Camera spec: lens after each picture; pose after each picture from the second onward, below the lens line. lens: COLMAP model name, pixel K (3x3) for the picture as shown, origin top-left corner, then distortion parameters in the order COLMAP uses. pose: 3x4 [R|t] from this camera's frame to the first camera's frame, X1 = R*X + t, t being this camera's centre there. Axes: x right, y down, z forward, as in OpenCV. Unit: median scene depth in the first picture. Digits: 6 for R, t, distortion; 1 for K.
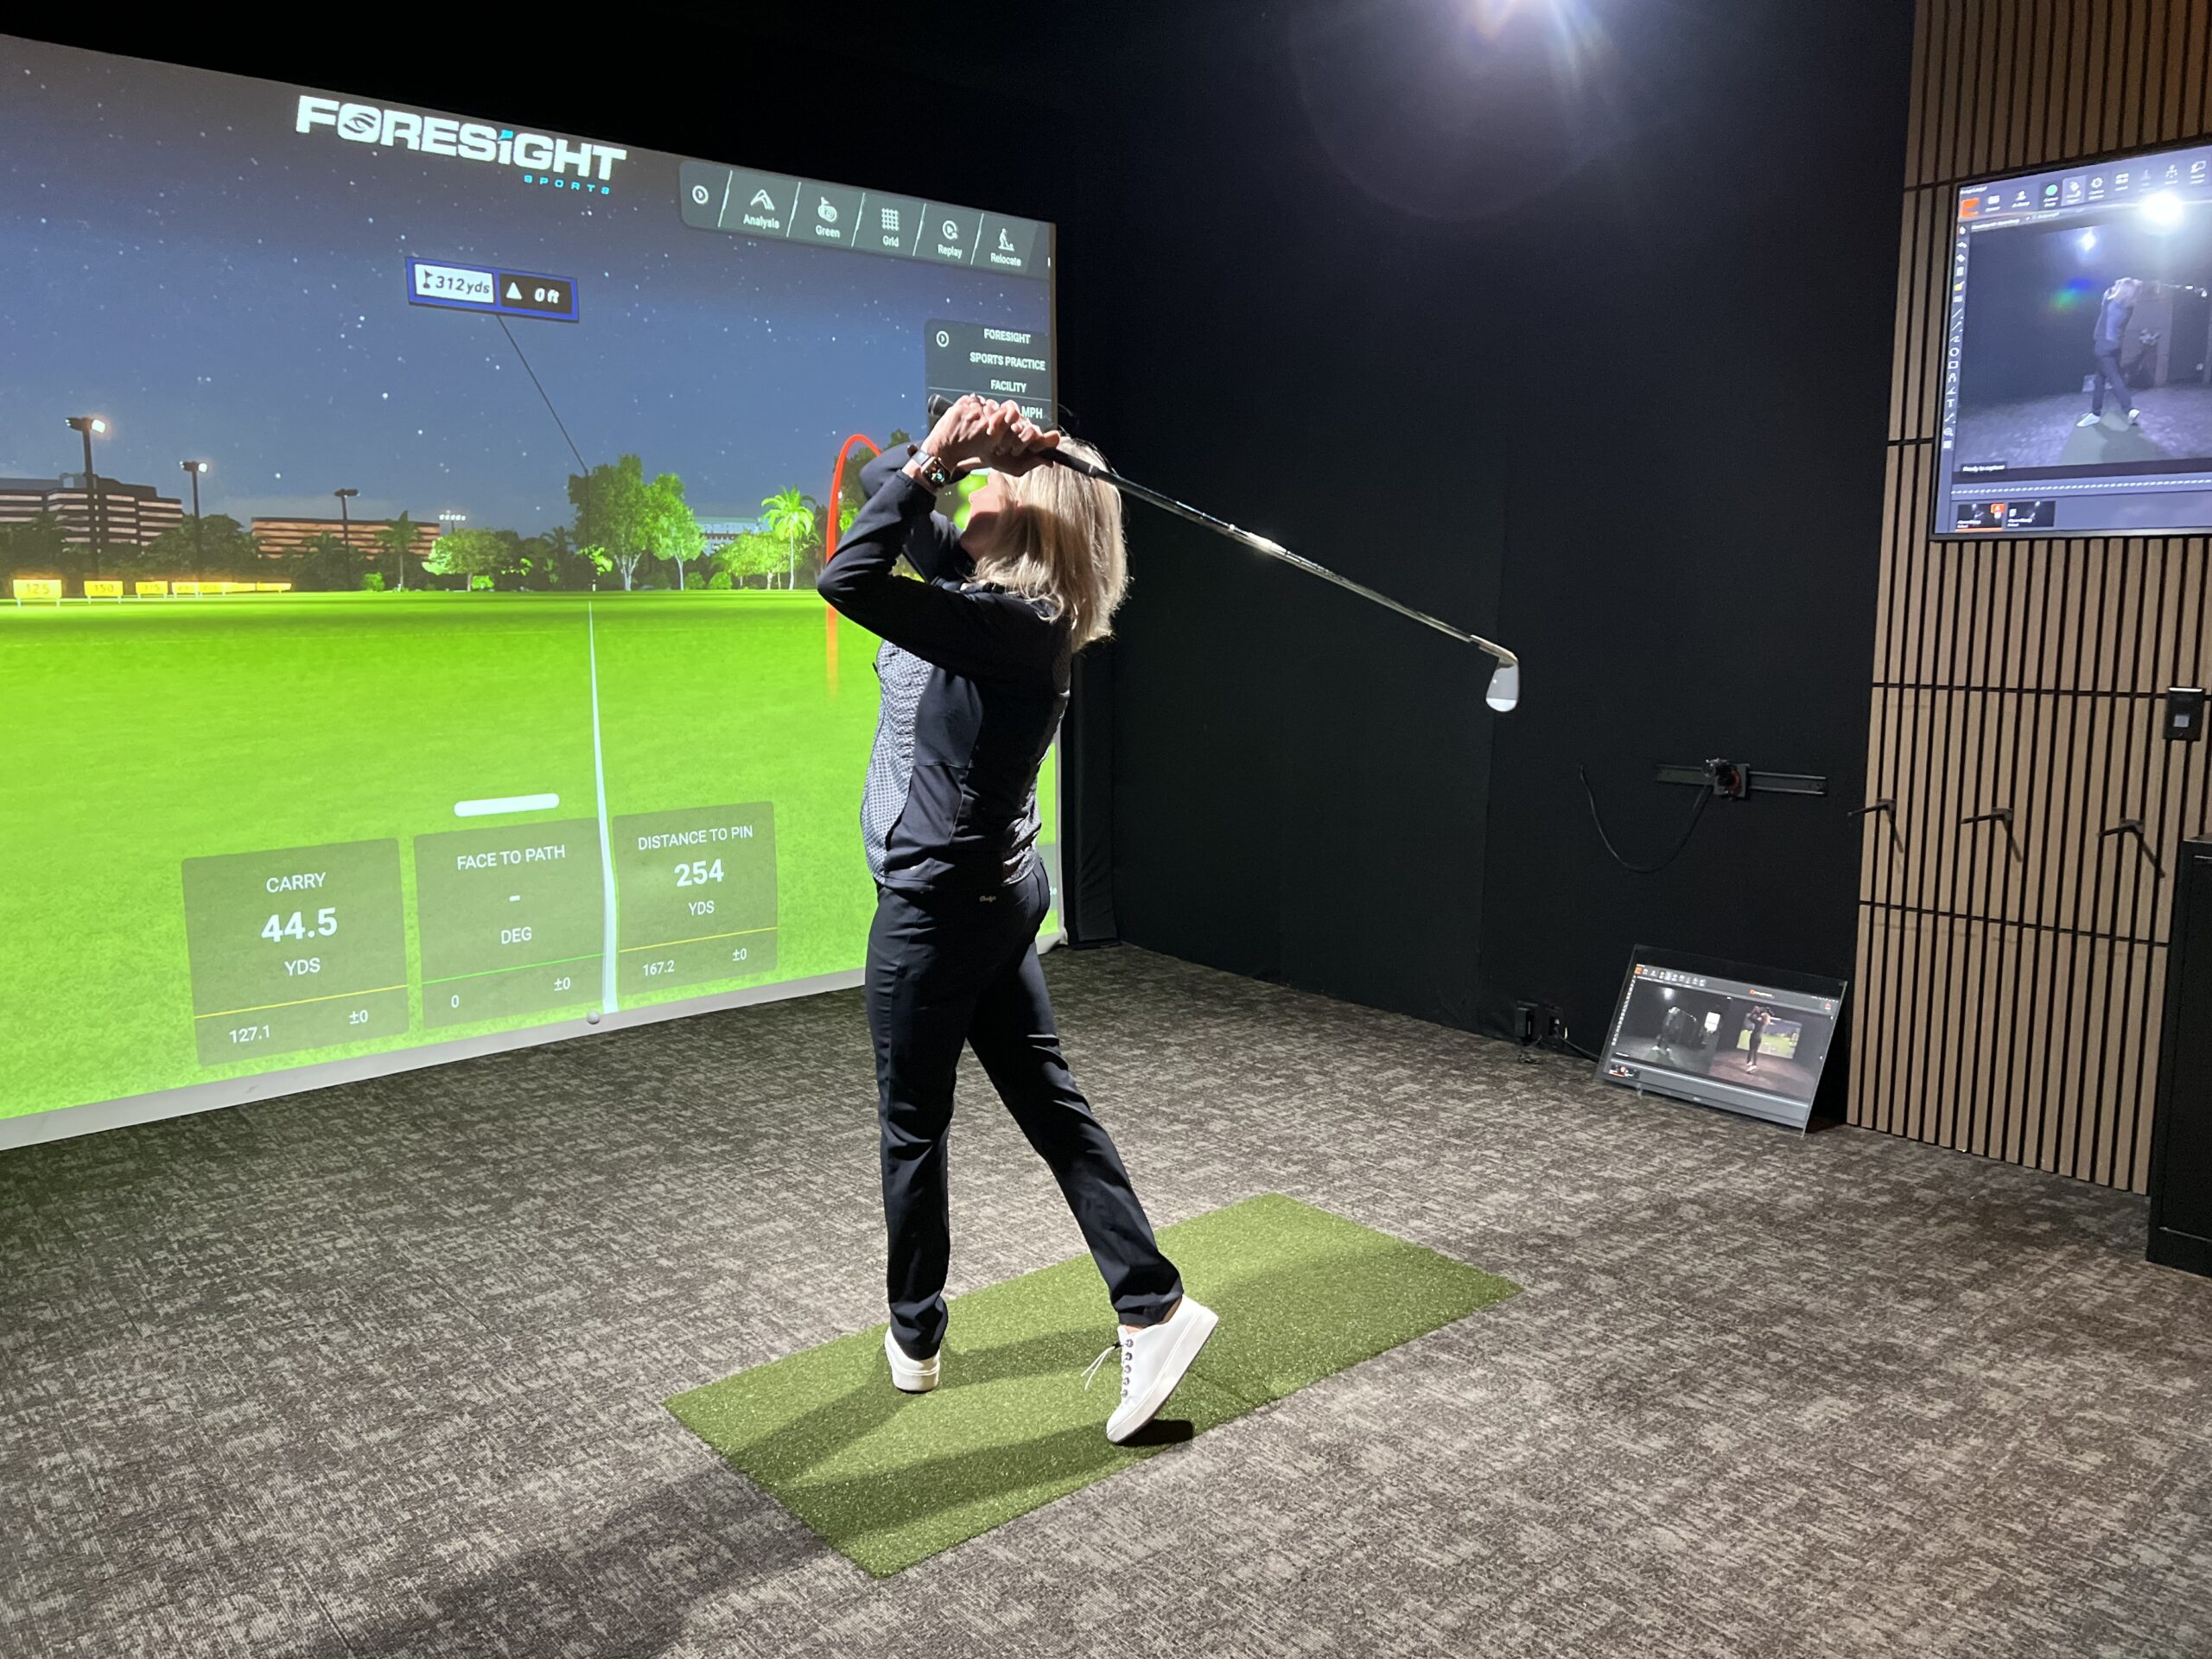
lens RADIAL K [[1653.6, 0, 1122.5], [0, 1653.6, 820.7], [0, 0, 1]] dist [0.052766, -0.049566]
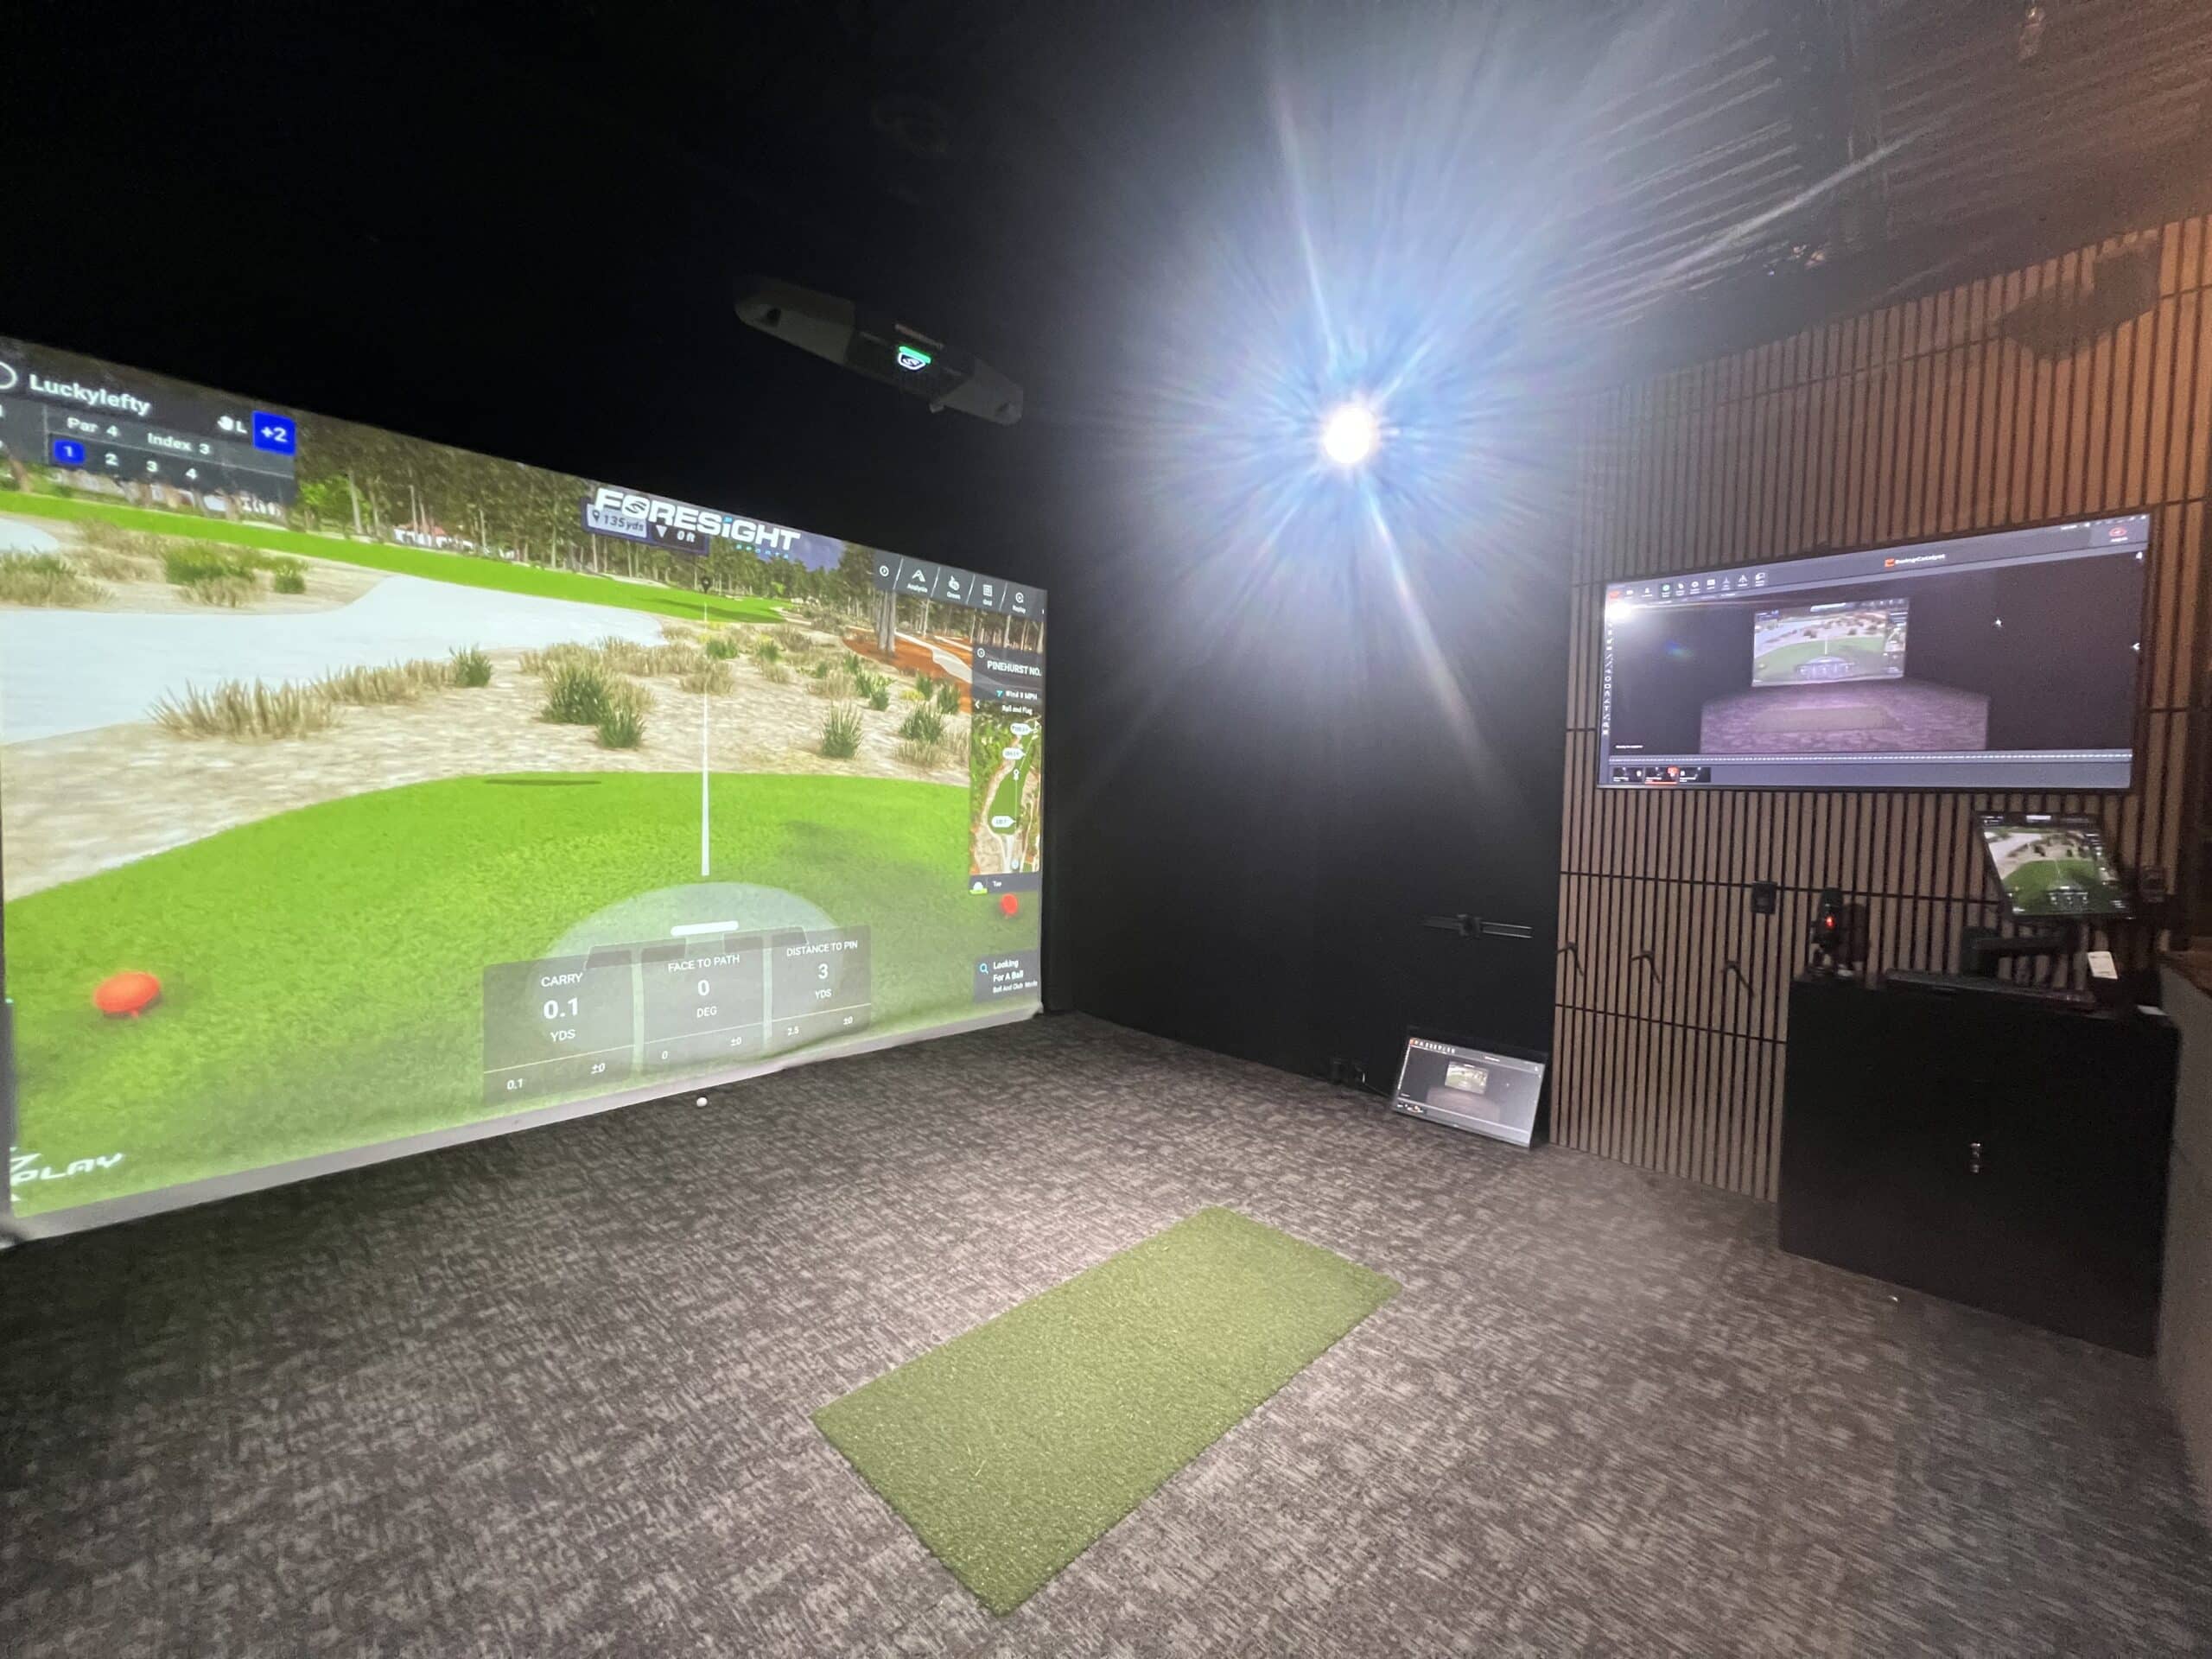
lens RADIAL K [[900.8, 0, 1115.2], [0, 900.8, 832.2], [0, 0, 1]] dist [-0.000931, 0.001607]
pose [[0.996459, 0.020423, 0.081558, -0.085006], [-0.012254, 0.994968, -0.099436, -0.035082], [-0.083178, 0.098085, 0.991696, 0.188735]]
